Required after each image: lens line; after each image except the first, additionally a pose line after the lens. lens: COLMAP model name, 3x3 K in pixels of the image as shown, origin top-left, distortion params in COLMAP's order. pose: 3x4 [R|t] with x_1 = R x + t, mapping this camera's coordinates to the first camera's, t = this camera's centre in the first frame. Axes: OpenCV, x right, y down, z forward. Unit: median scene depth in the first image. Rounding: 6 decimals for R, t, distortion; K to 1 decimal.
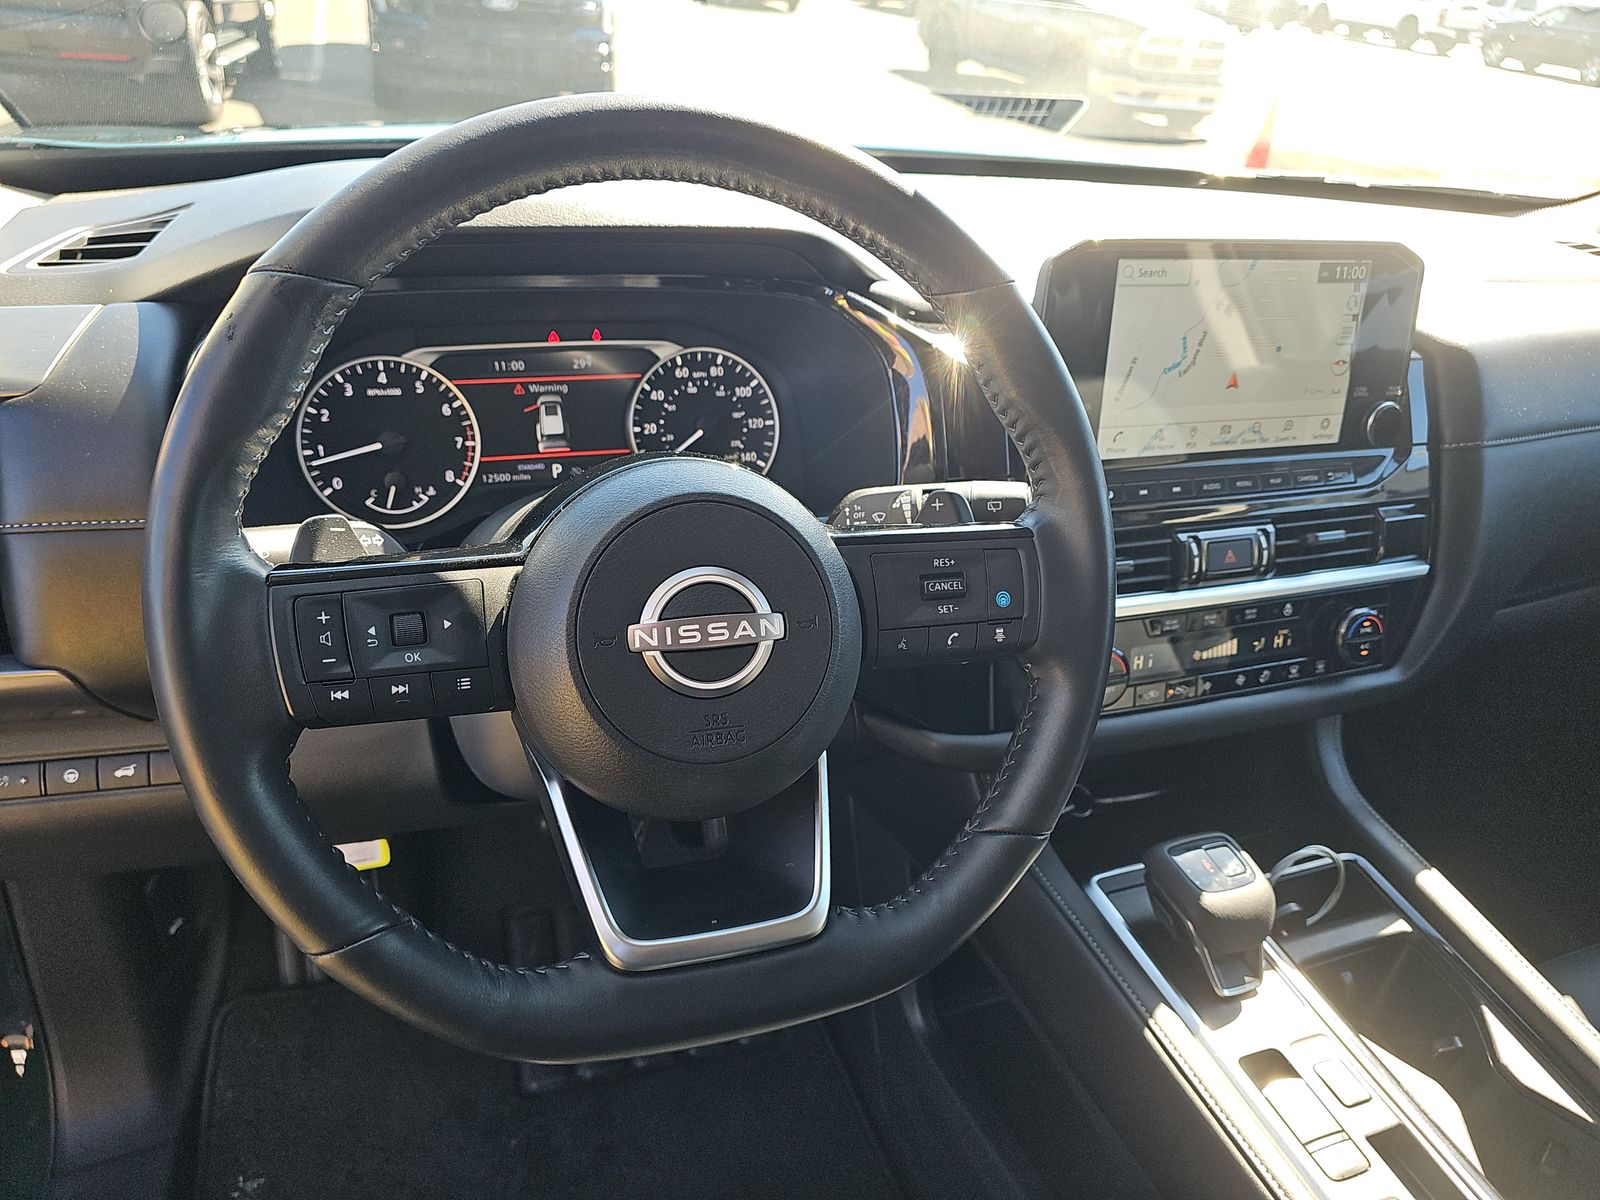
lens RADIAL K [[929.3, 0, 800.0], [0, 929.3, 600.0], [0, 0, 1]] dist [0.042213, -0.001289]
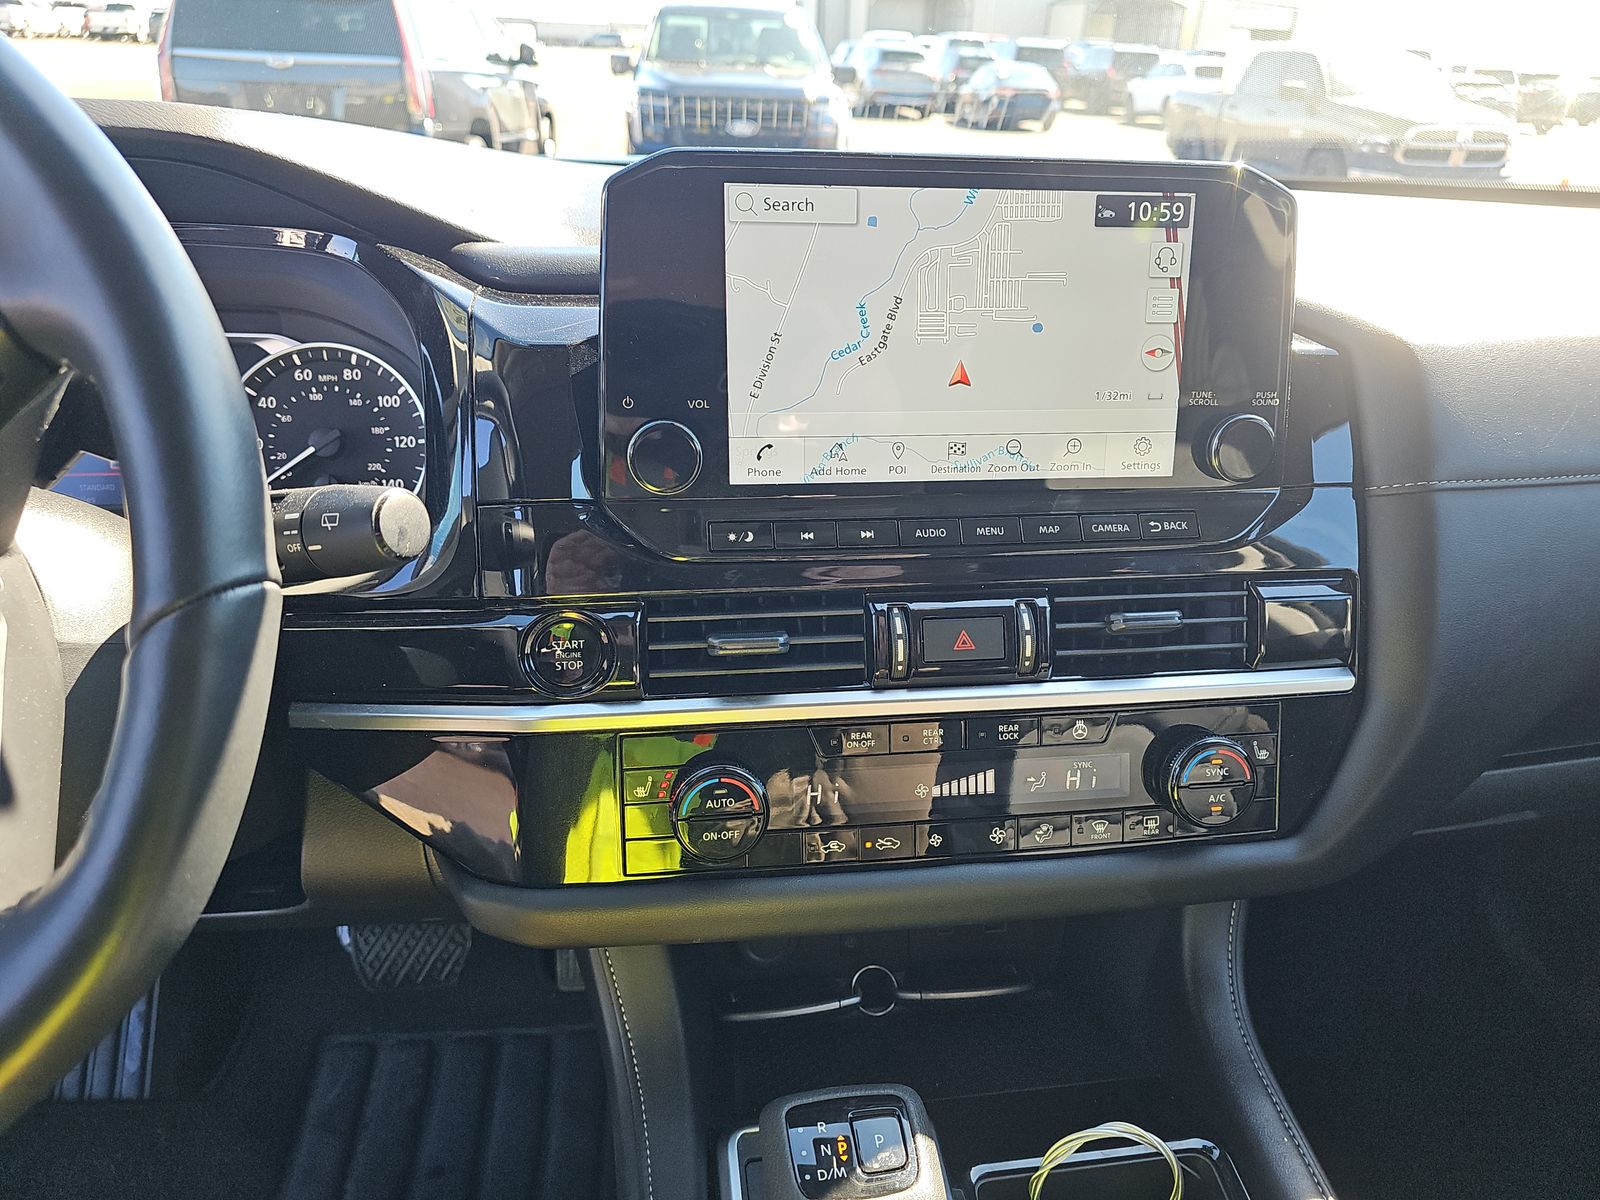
lens RADIAL K [[929.3, 0, 800.0], [0, 929.3, 600.0], [0, 0, 1]] dist [0.042213, -0.001289]
pose [[0.979188, 0.040412, -0.198890, 0.447306], [-0.058043, 0.994805, -0.083629, -0.013534], [0.194477, 0.093433, 0.976447, 0.325020]]
